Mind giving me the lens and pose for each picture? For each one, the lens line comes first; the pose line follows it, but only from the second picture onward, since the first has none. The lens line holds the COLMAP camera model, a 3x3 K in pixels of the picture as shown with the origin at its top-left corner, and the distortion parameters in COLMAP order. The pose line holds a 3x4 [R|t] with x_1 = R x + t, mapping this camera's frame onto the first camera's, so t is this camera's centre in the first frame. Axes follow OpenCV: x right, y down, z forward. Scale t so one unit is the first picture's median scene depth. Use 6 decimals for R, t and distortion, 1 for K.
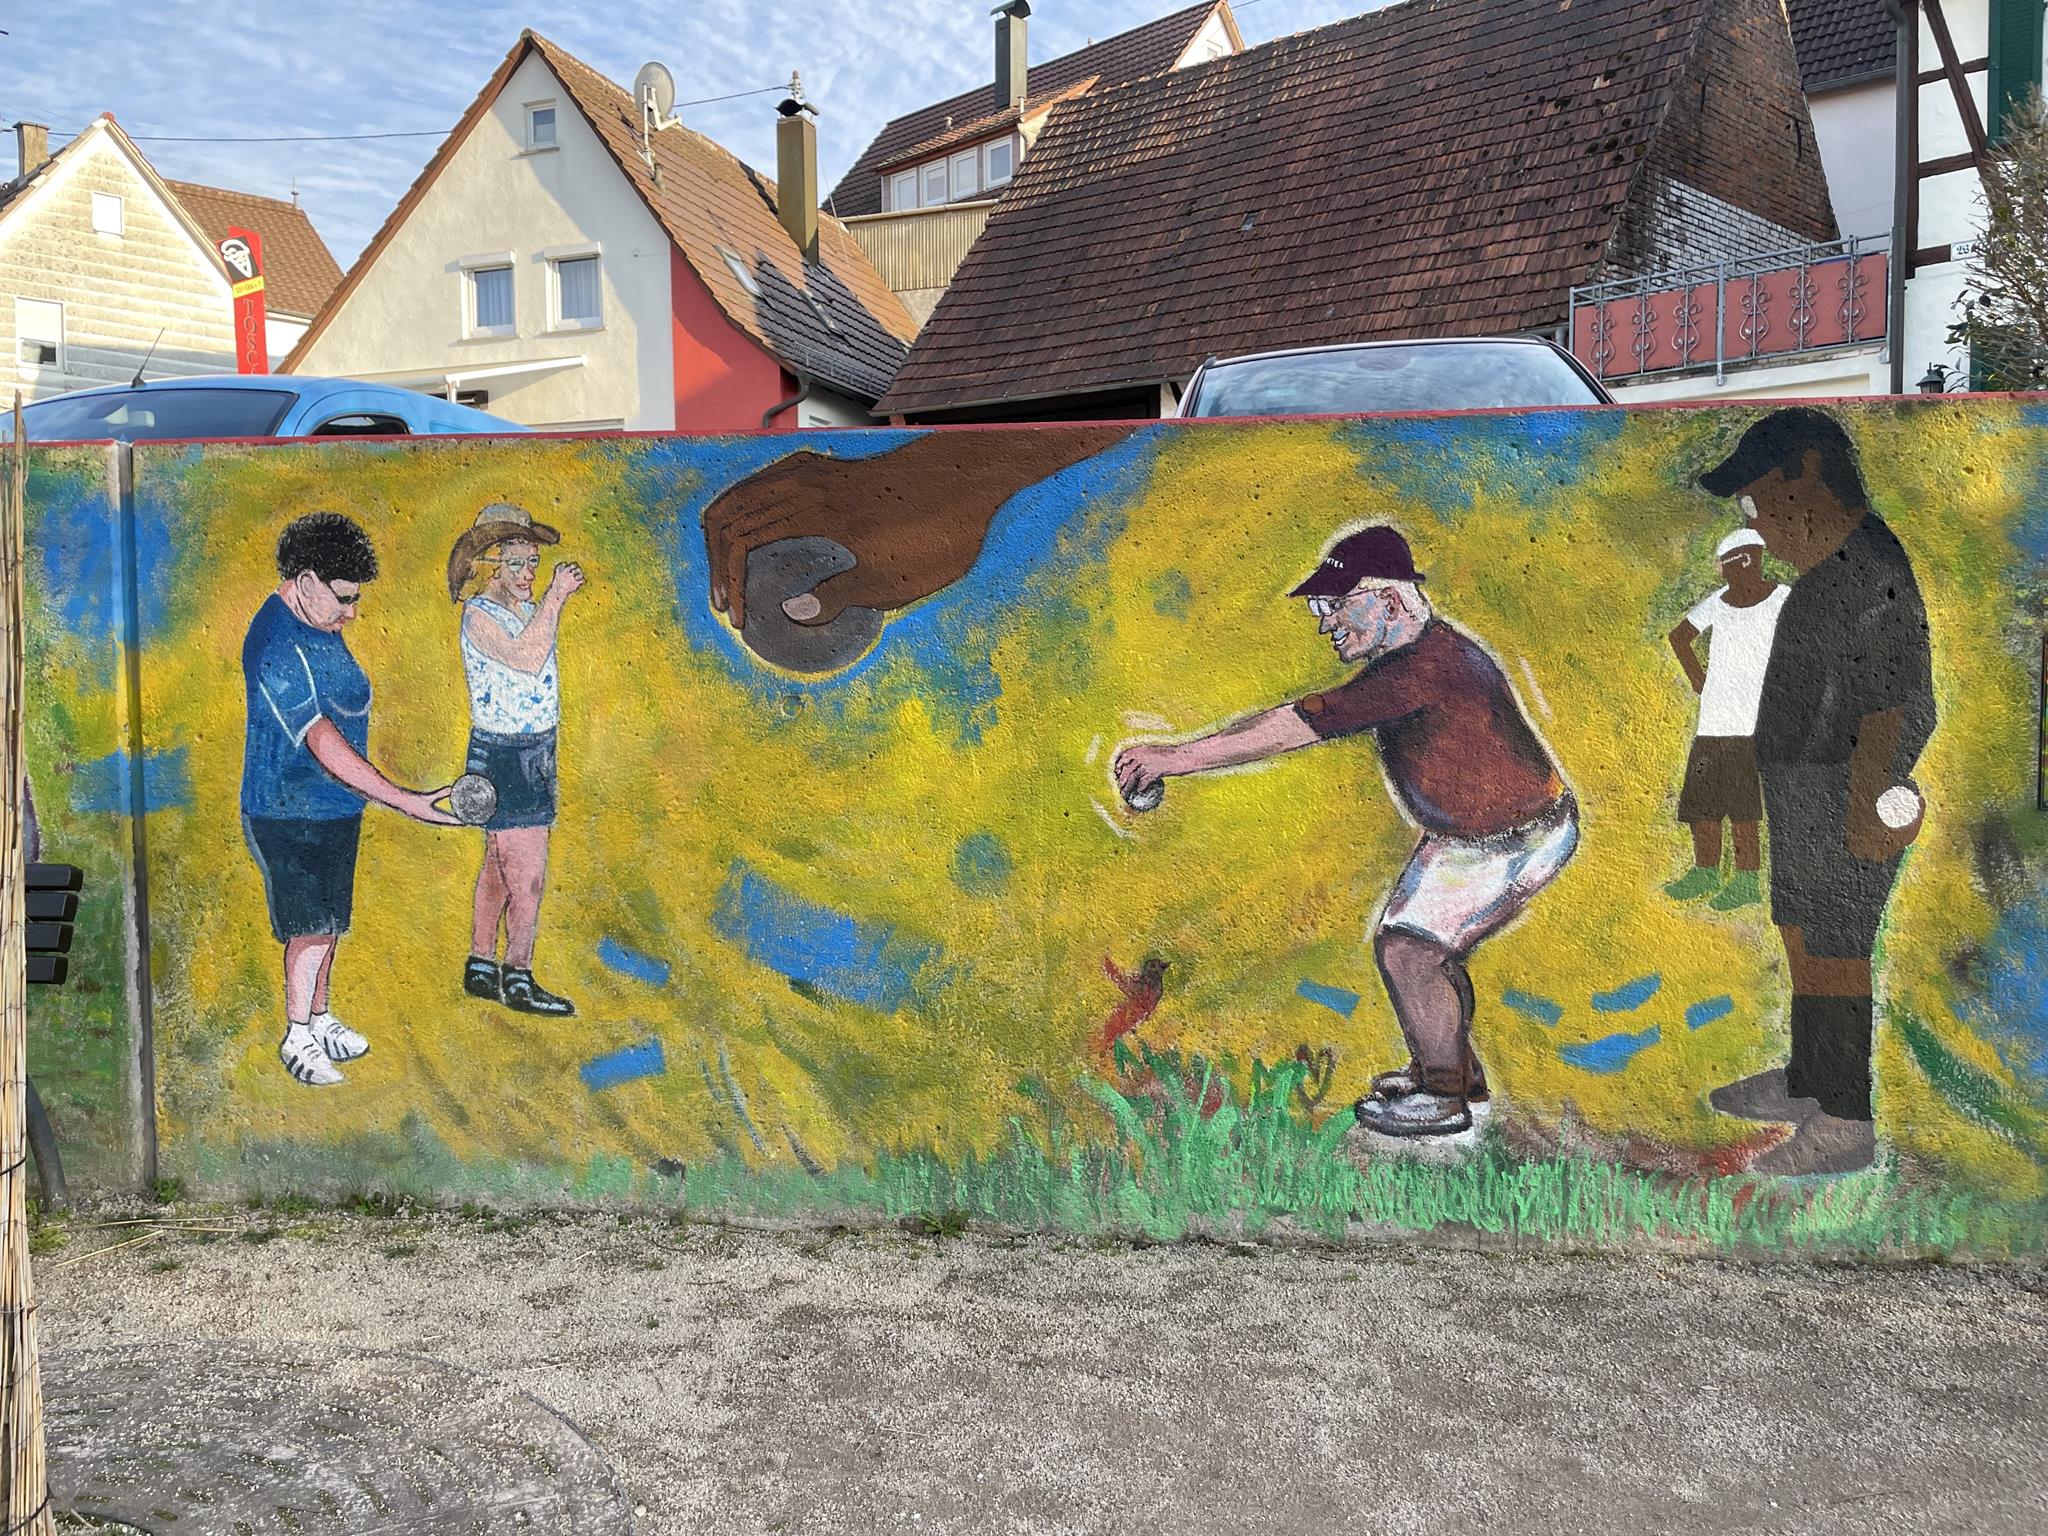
lens RADIAL K [[1555.5, 0, 1021.1], [0, 1555.5, 763.6], [0, 0, 1]] dist [0.091565, -0.124598]
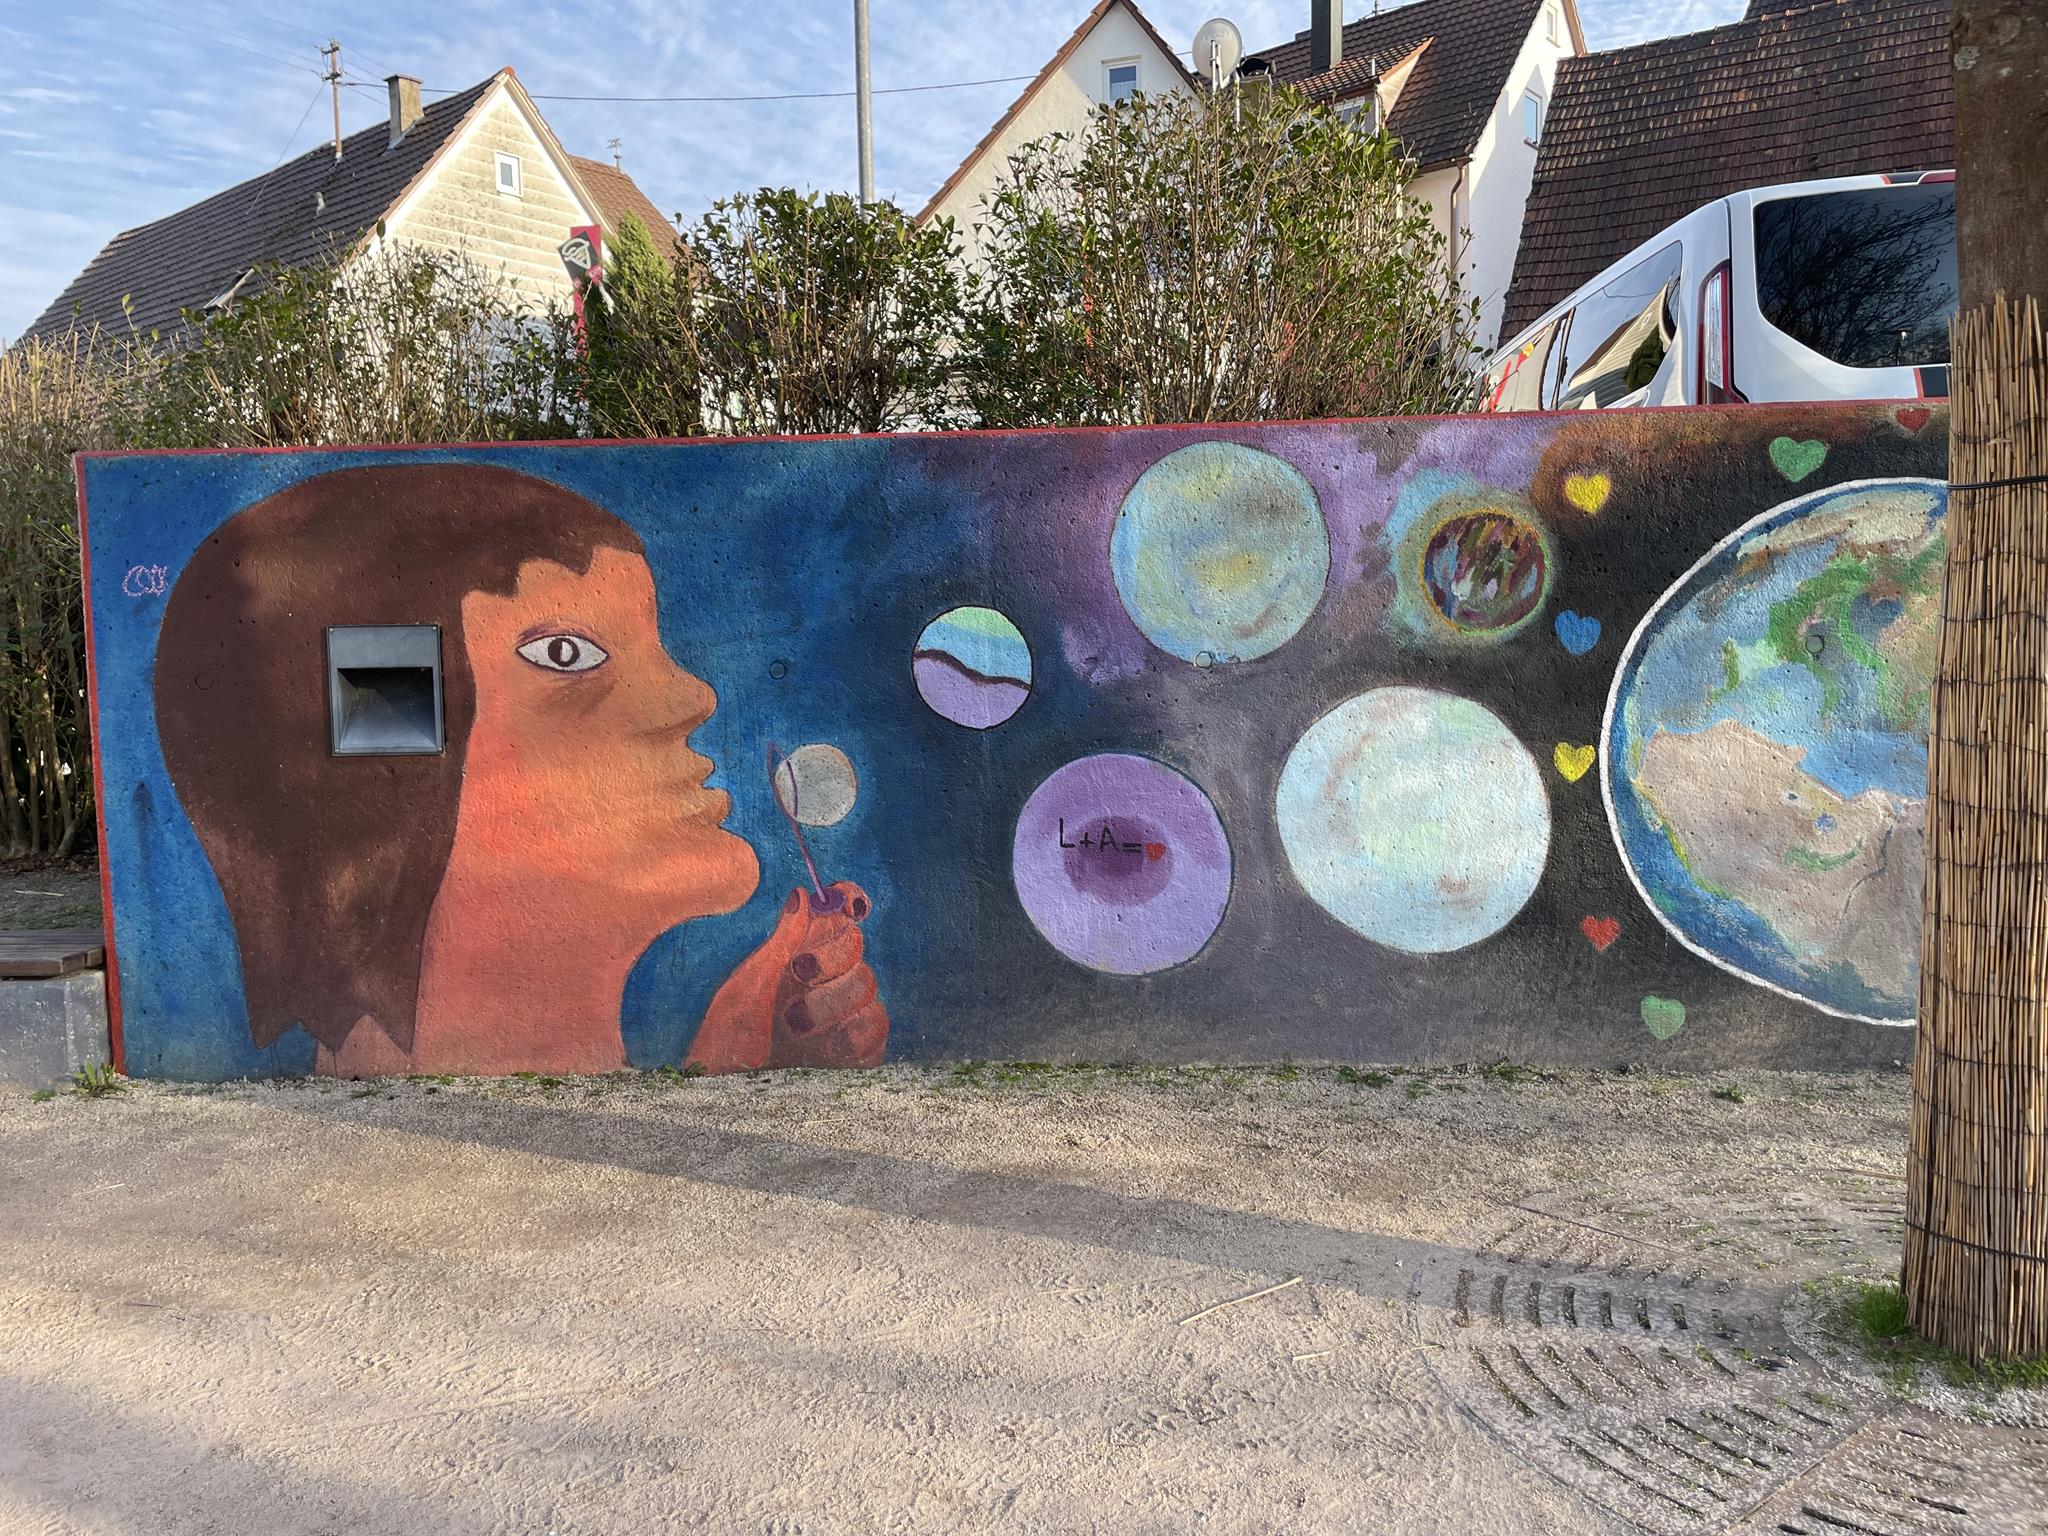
lens RADIAL K [[1555.5, 0, 1014.8], [0, 1555.5, 761.5], [0, 0, 1]] dist [0.091565, -0.124598]
pose [[0.997789, -0.020868, 0.063104, -0.517667], [0.019984, 0.999694, 0.014612, 0.003643], [-0.063390, -0.013318, 0.997900, 0.021280]]
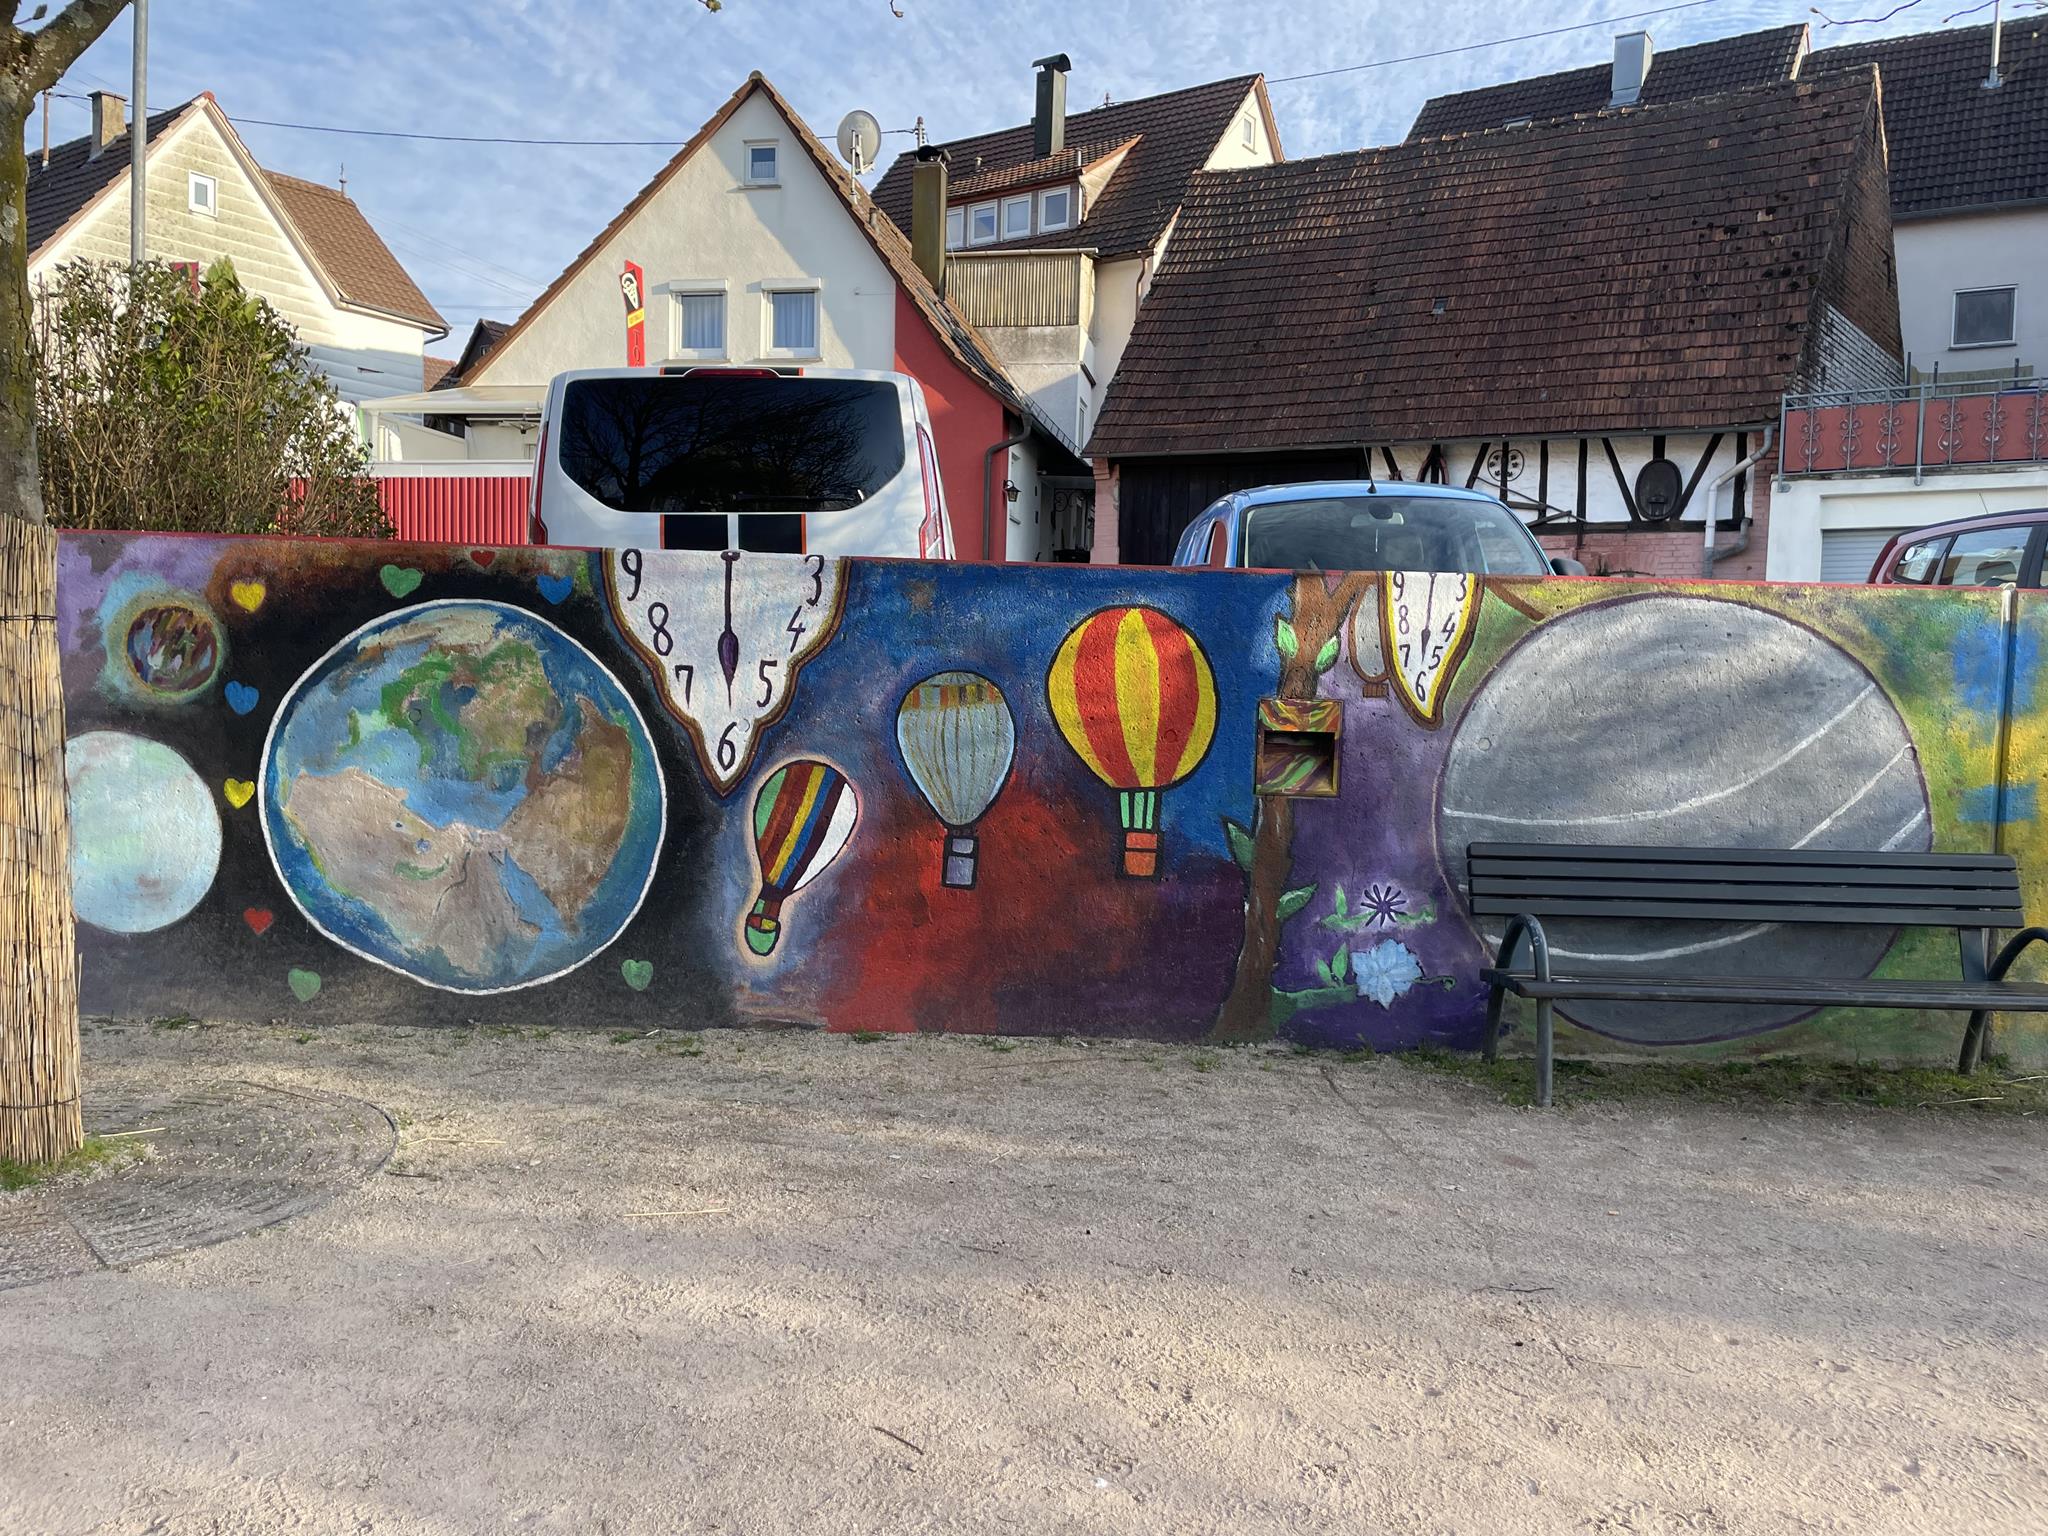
lens RADIAL K [[1555.5, 0, 1022.6], [0, 1555.5, 769.2], [0, 0, 1]] dist [0.091565, -0.124598]
pose [[0.987582, 0.025270, 0.155058, -0.333858], [-0.024870, 0.999680, -0.004522, 0.001660], [-0.155122, 0.000610, 0.987895, -0.077774]]
